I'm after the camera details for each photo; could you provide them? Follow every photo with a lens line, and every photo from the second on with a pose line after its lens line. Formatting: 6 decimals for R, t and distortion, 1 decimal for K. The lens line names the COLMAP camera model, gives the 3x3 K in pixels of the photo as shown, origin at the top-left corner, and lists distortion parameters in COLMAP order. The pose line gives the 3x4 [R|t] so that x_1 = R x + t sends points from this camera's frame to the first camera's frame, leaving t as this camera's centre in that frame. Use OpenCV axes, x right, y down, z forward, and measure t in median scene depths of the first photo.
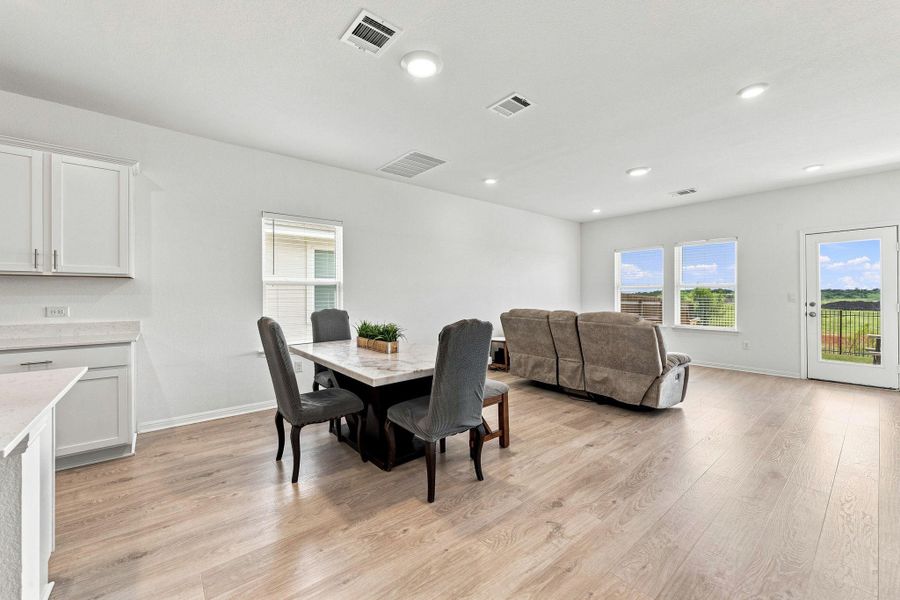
lens RADIAL K [[356.0, 0, 448.5], [0, 356.0, 296.8], [0, 0, 1]] dist [-0.002812, 0.000528]
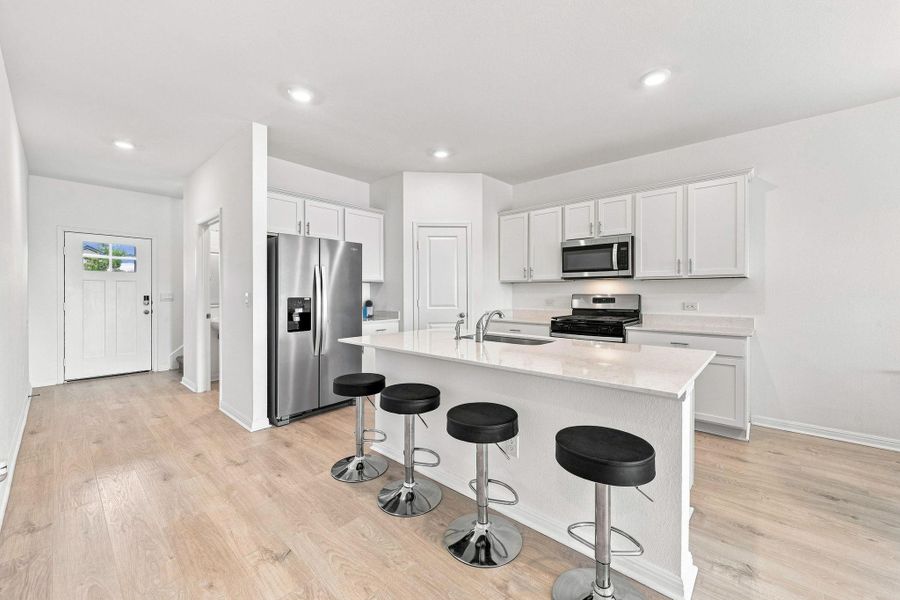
lens RADIAL K [[356.0, 0, 452.1], [0, 356.0, 293.6], [0, 0, 1]] dist [-0.002812, 0.000528]
pose [[0.161193, 0.003249, -0.986918, 0.028489], [-0.006866, 0.999974, 0.002170, -0.001248], [0.986899, 0.006427, 0.161211, -0.055544]]
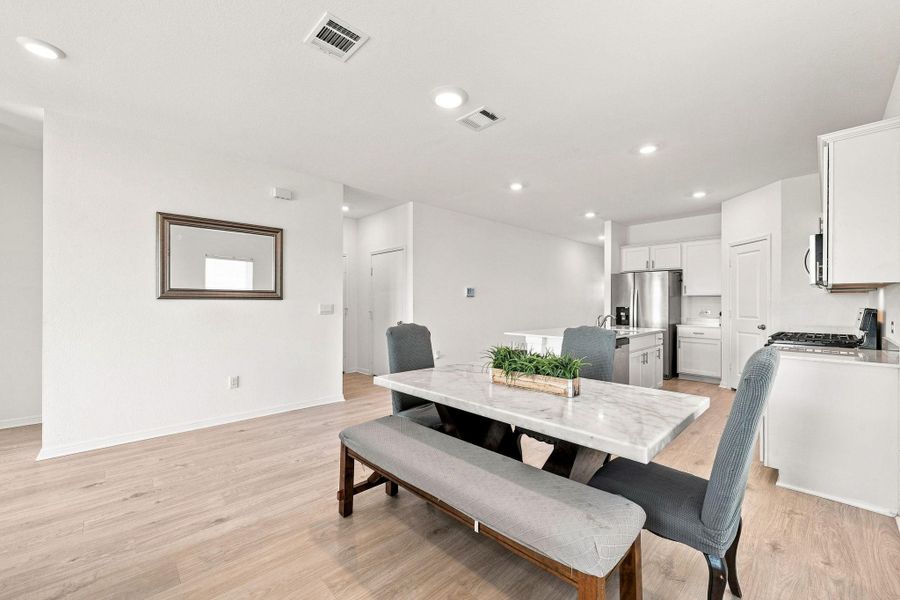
lens RADIAL K [[356.0, 0, 455.2], [0, 356.0, 299.7], [0, 0, 1]] dist [-0.002812, 0.000528]
pose [[-0.996744, -0.003412, -0.080558, -0.006991], [-0.003254, 0.999993, -0.002097, -0.016735], [0.080565, -0.001828, -0.996748, 1.550460]]
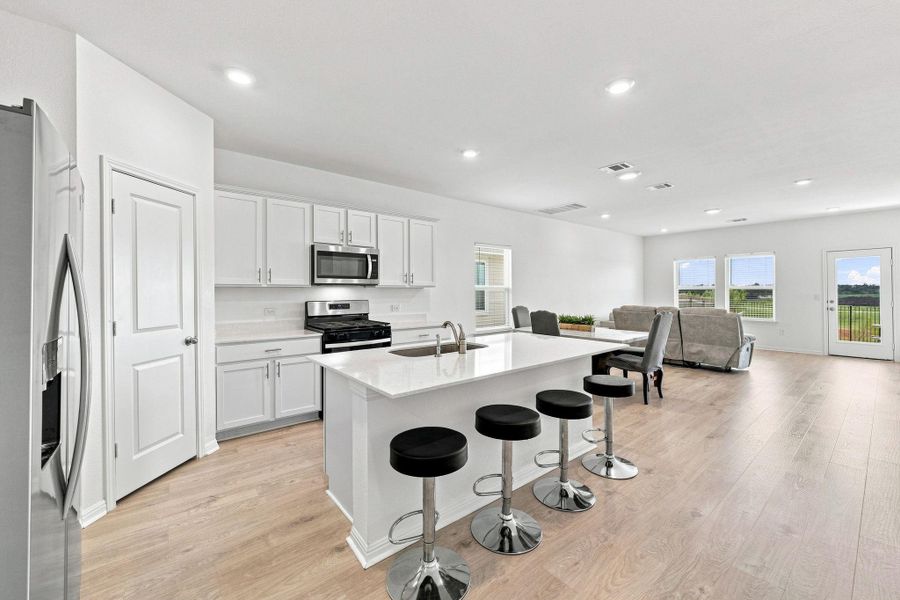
lens RADIAL K [[356.0, 0, 459.1], [0, 356.0, 289.2], [0, 0, 1]] dist [-0.002812, 0.000528]
pose [[0.999991, -0.003084, 0.002904, -0.724264], [0.003120, 0.999919, -0.012323, -0.024304], [-0.002866, 0.012332, 0.999920, -0.641125]]
